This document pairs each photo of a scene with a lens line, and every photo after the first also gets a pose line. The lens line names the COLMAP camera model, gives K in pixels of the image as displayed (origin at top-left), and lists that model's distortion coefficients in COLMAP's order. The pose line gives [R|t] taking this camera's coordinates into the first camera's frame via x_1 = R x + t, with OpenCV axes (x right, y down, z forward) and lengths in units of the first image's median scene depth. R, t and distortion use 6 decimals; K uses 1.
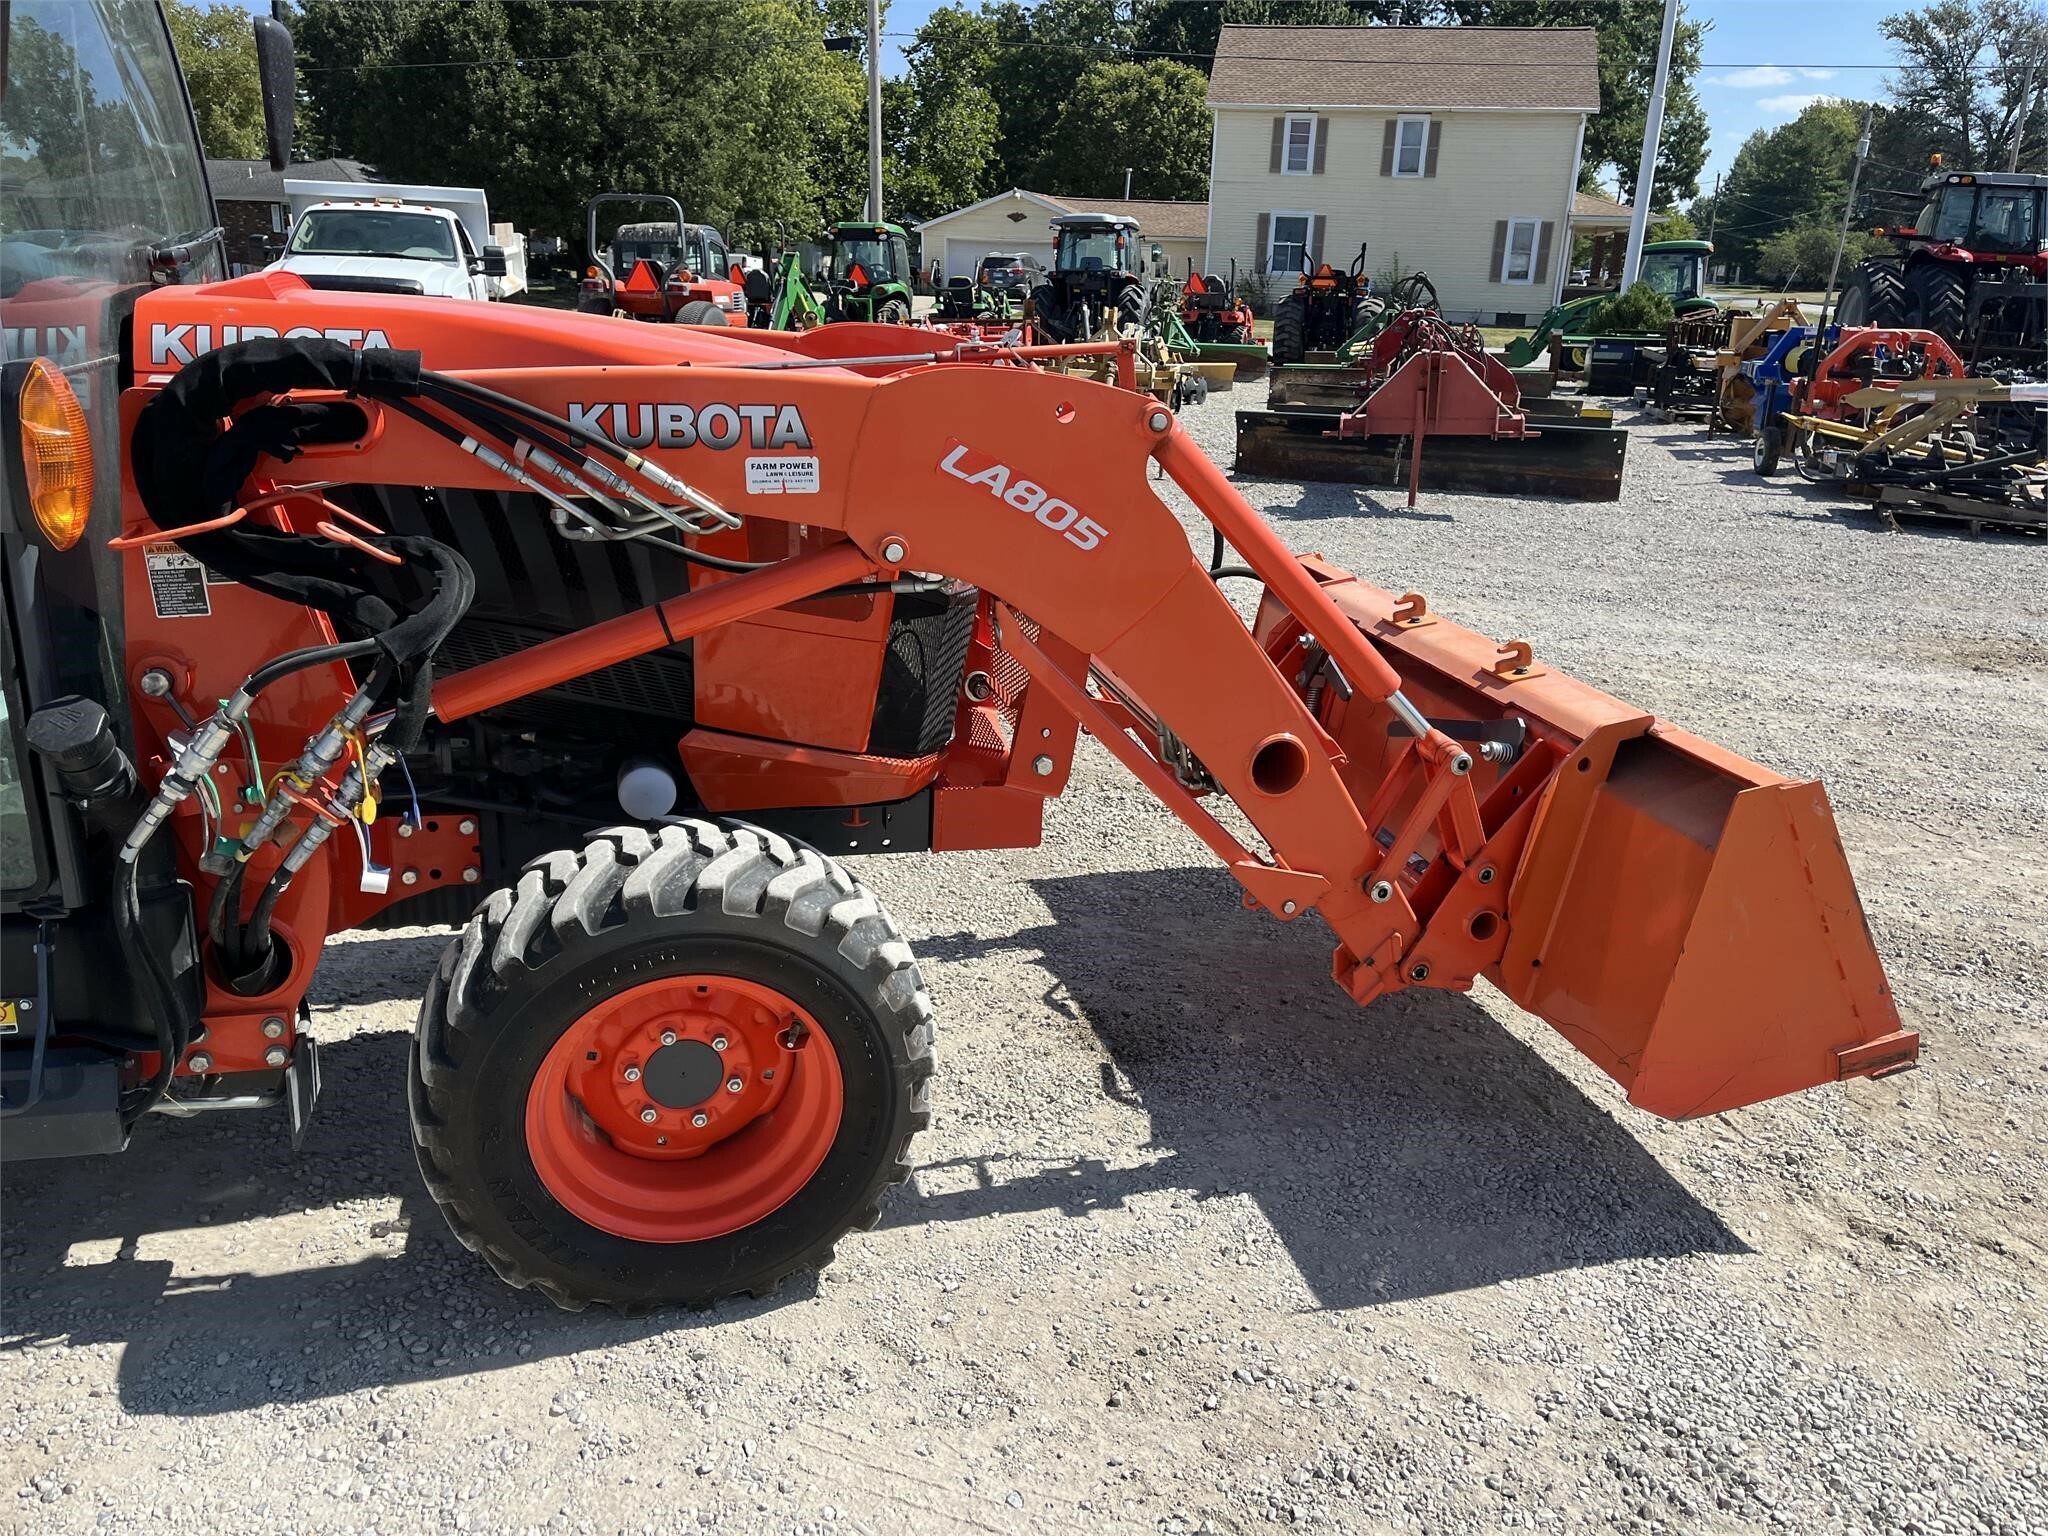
lens RADIAL K [[1548.2, 0, 1039.1], [0, 1548.2, 784.1], [0, 0, 1]] dist [0.068579, -0.093278]
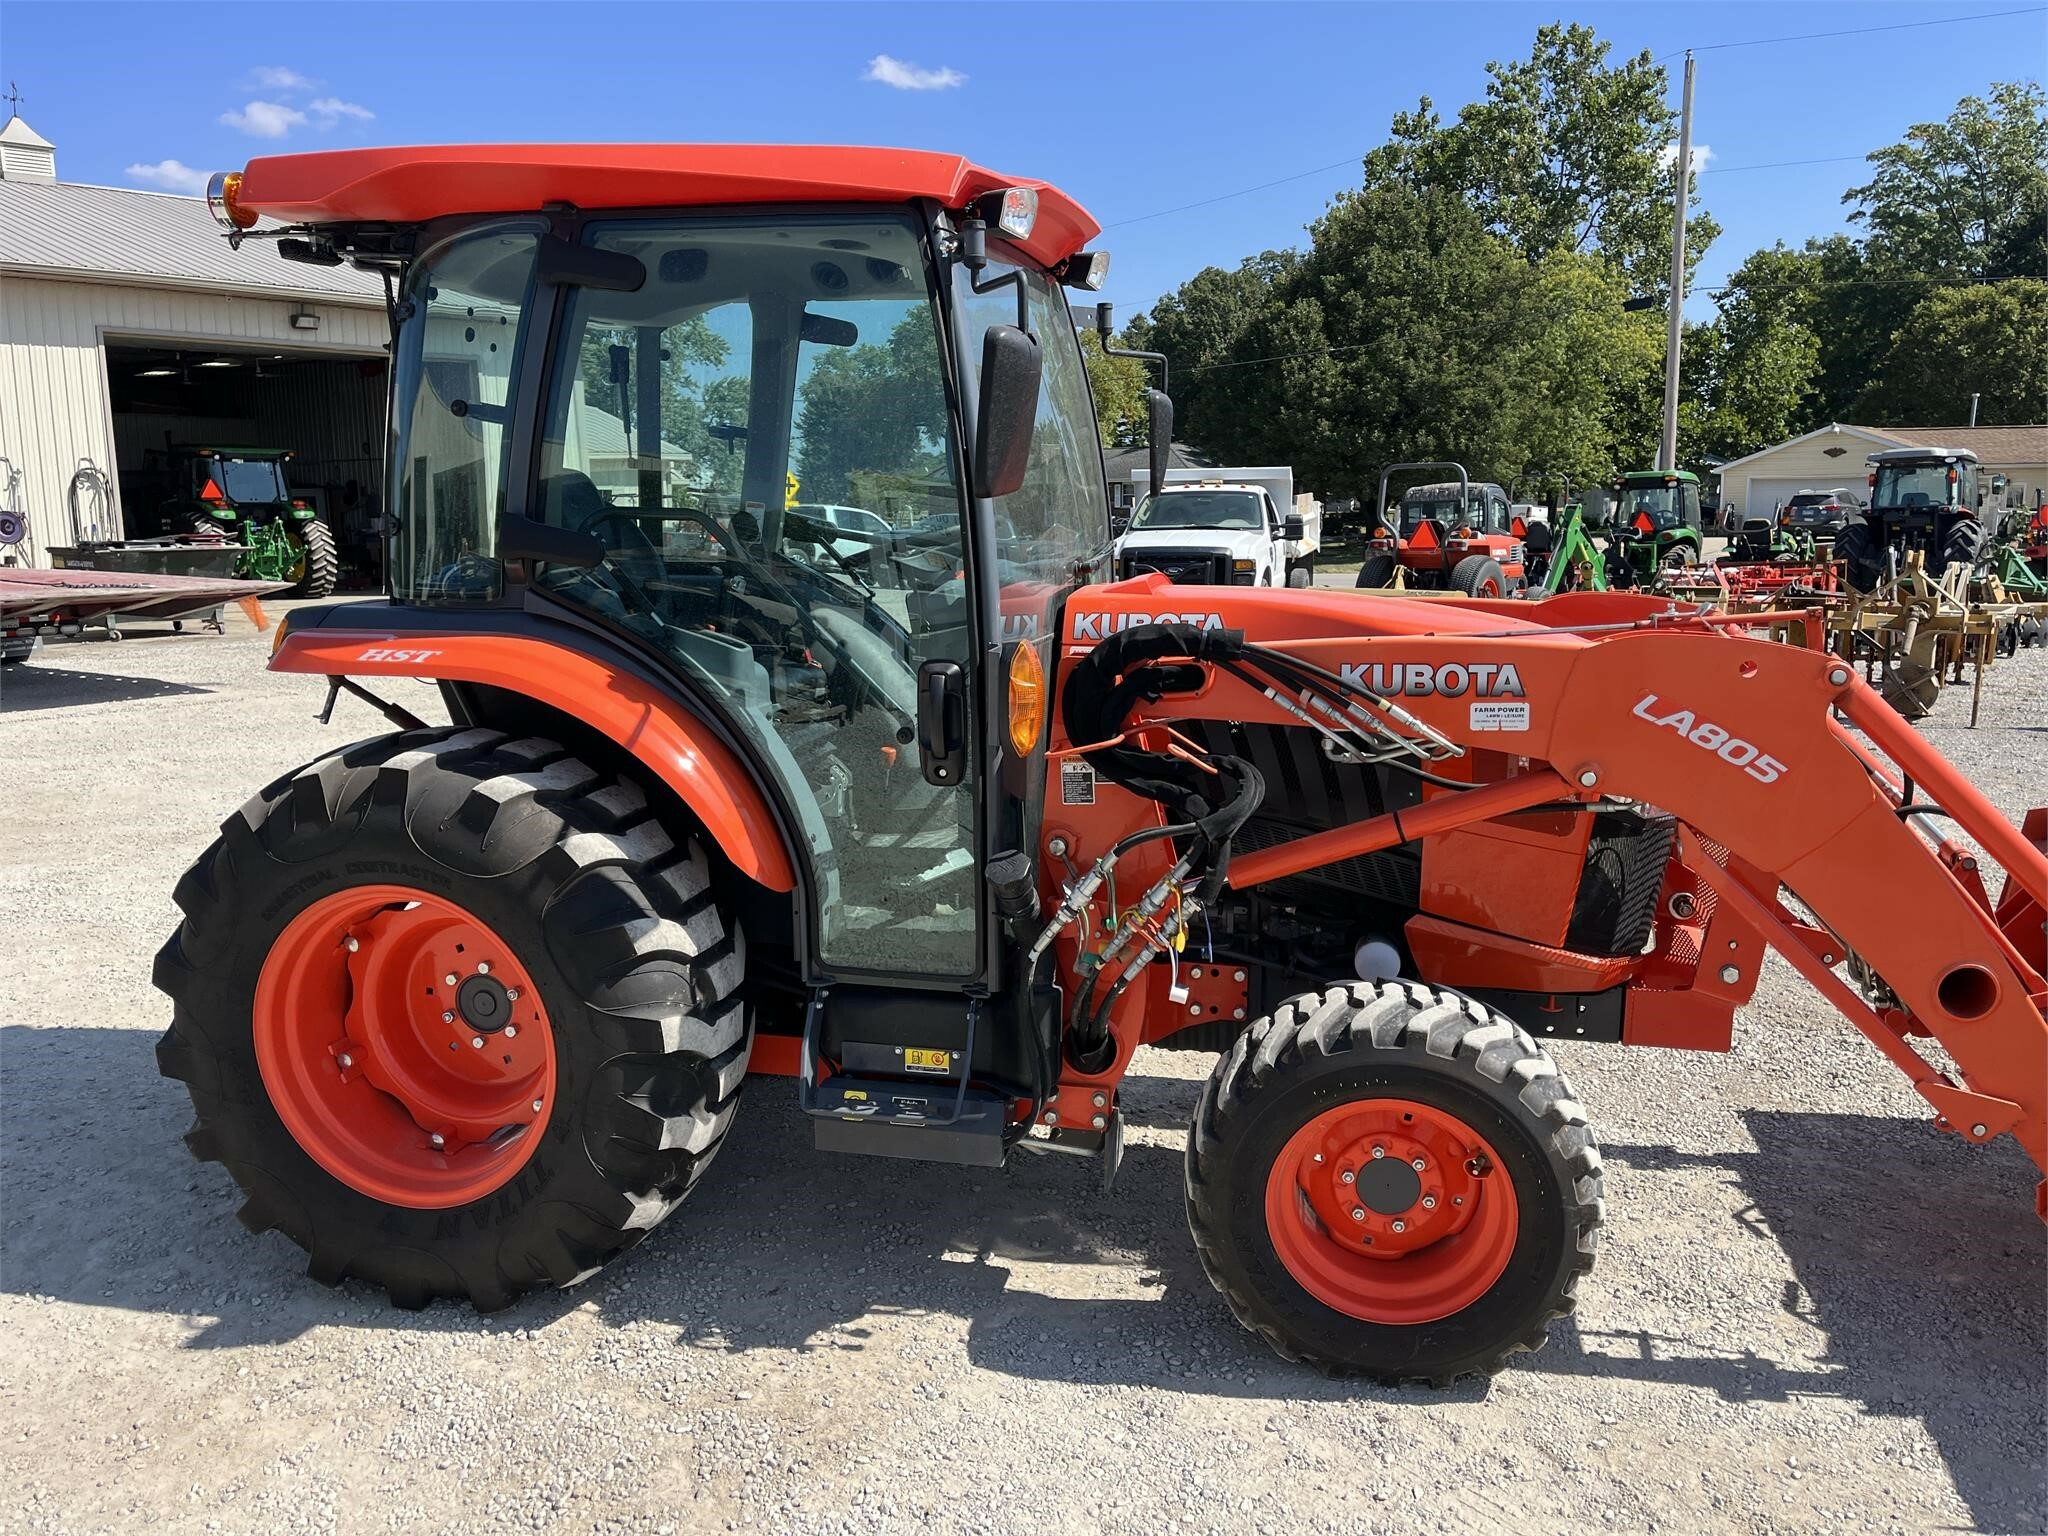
lens RADIAL K [[1566.0, 0, 1032.7], [0, 1566.0, 781.9], [0, 0, 1]] dist [0.055644, -0.085072]
pose [[0.885971, 0.037347, -0.462234, 0.080678], [-0.107600, 0.986105, -0.126564, 0.050793], [0.451084, 0.161868, 0.877680, -0.256857]]
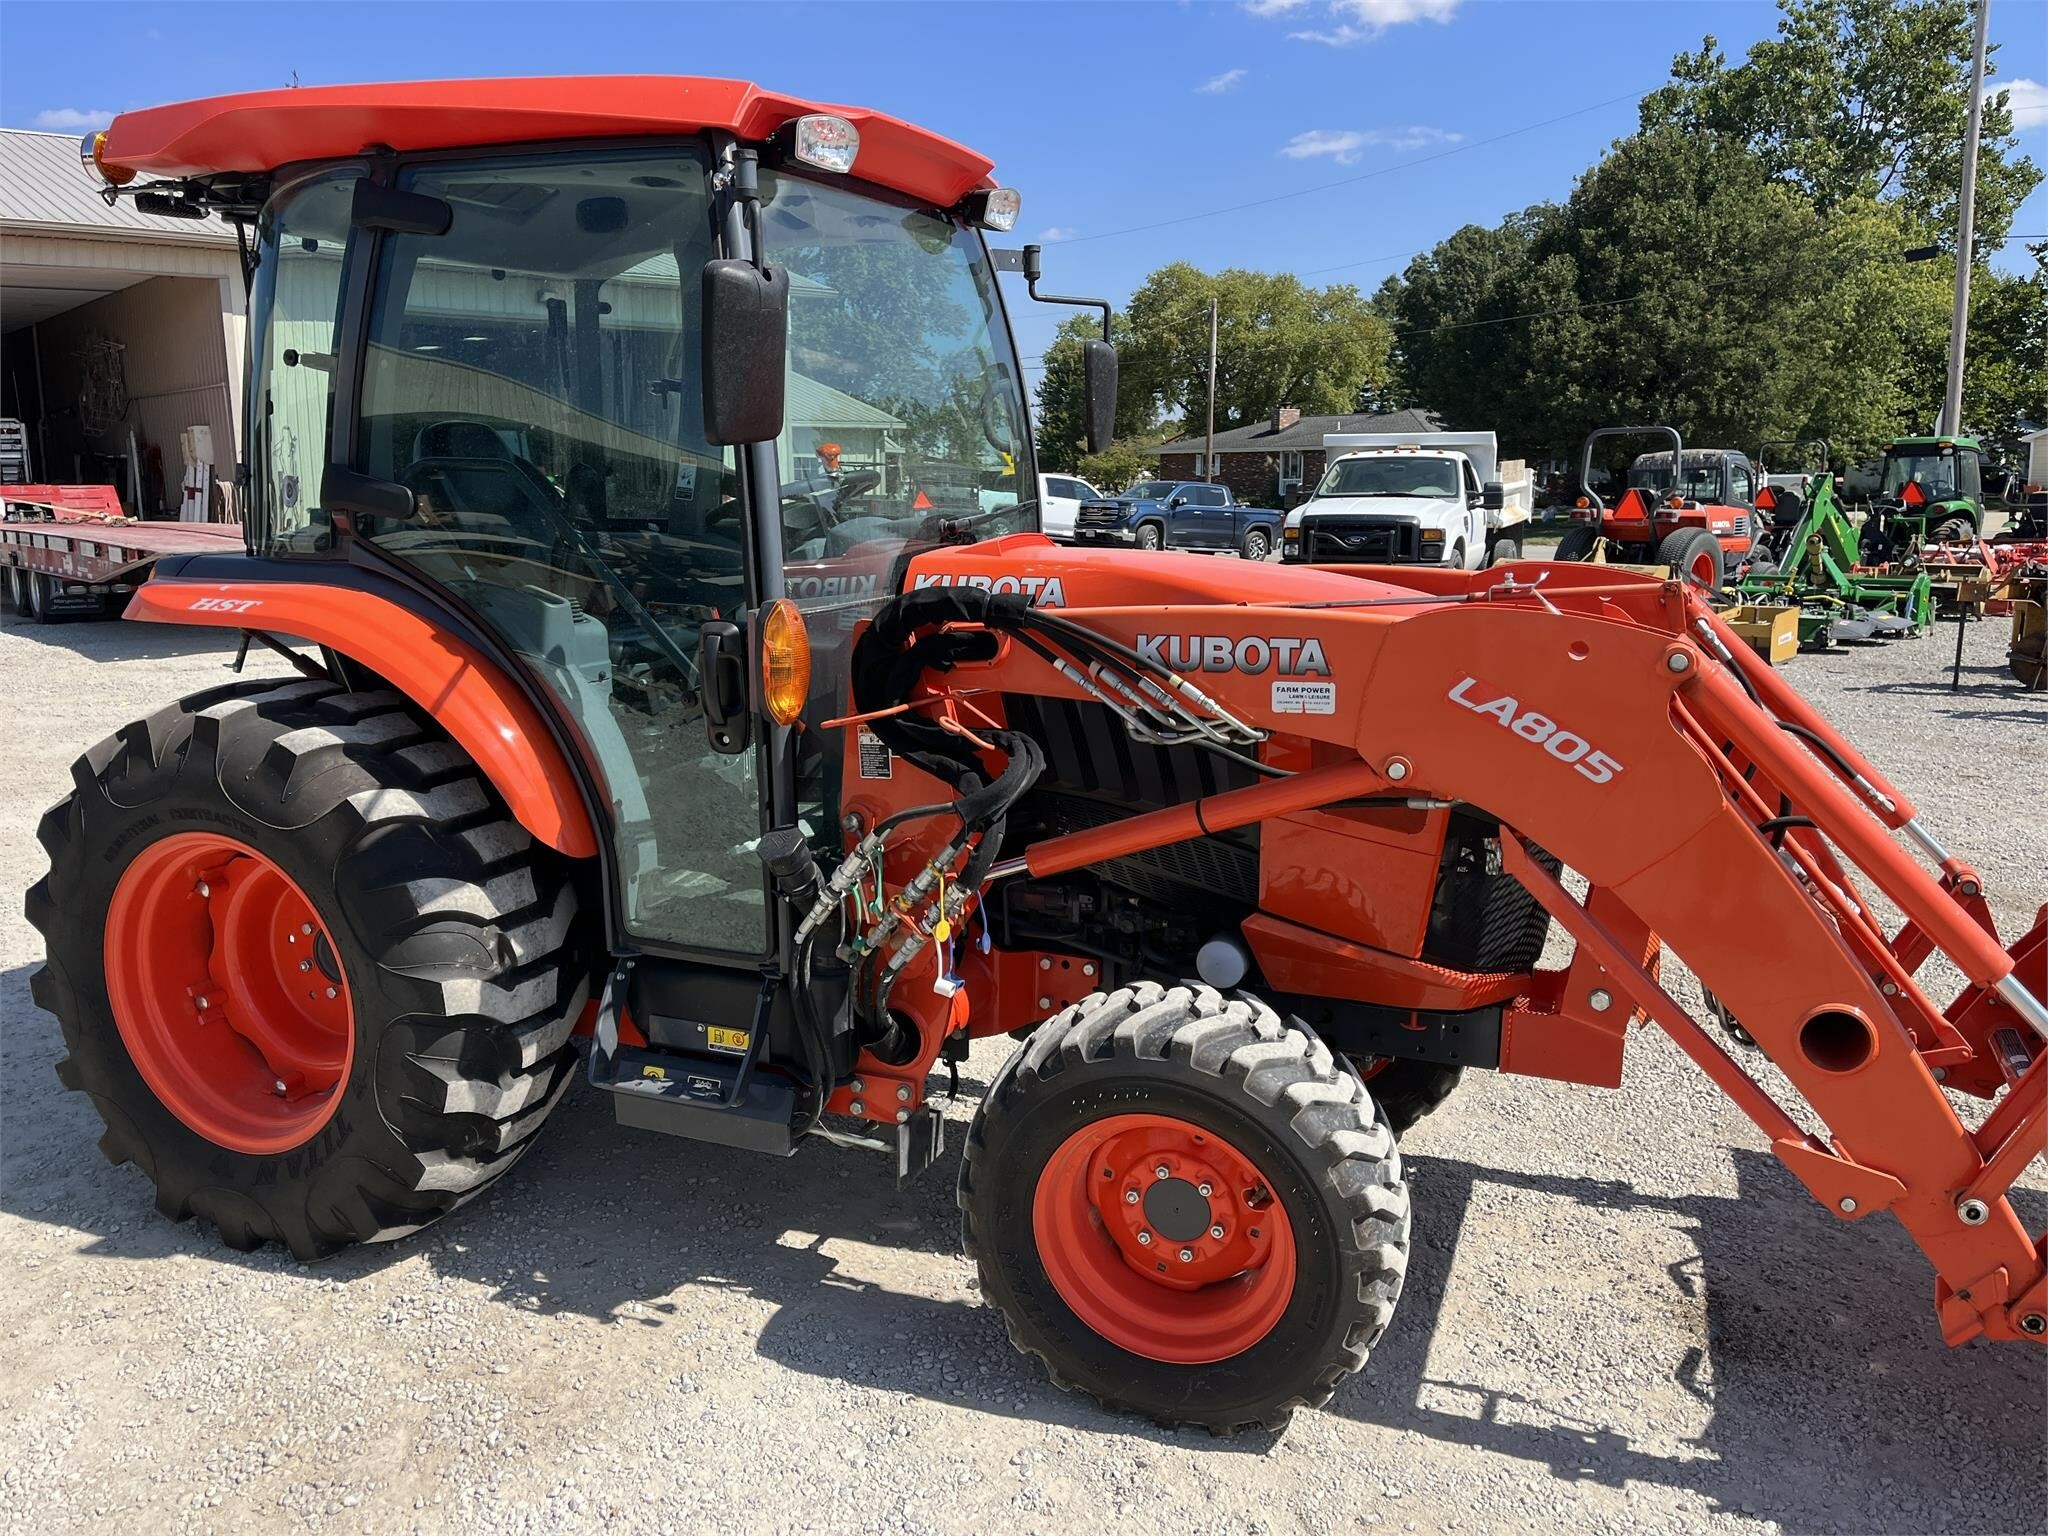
lens RADIAL K [[1559.3, 0, 1017.7], [0, 1559.3, 783.0], [0, 0, 1]] dist [0.071169, -0.109647]
pose [[0.794190, 0.078530, -0.602574, 0.306426], [-0.160985, 0.983374, -0.084019, -0.004635], [0.585958, 0.163732, 0.793628, -0.024982]]
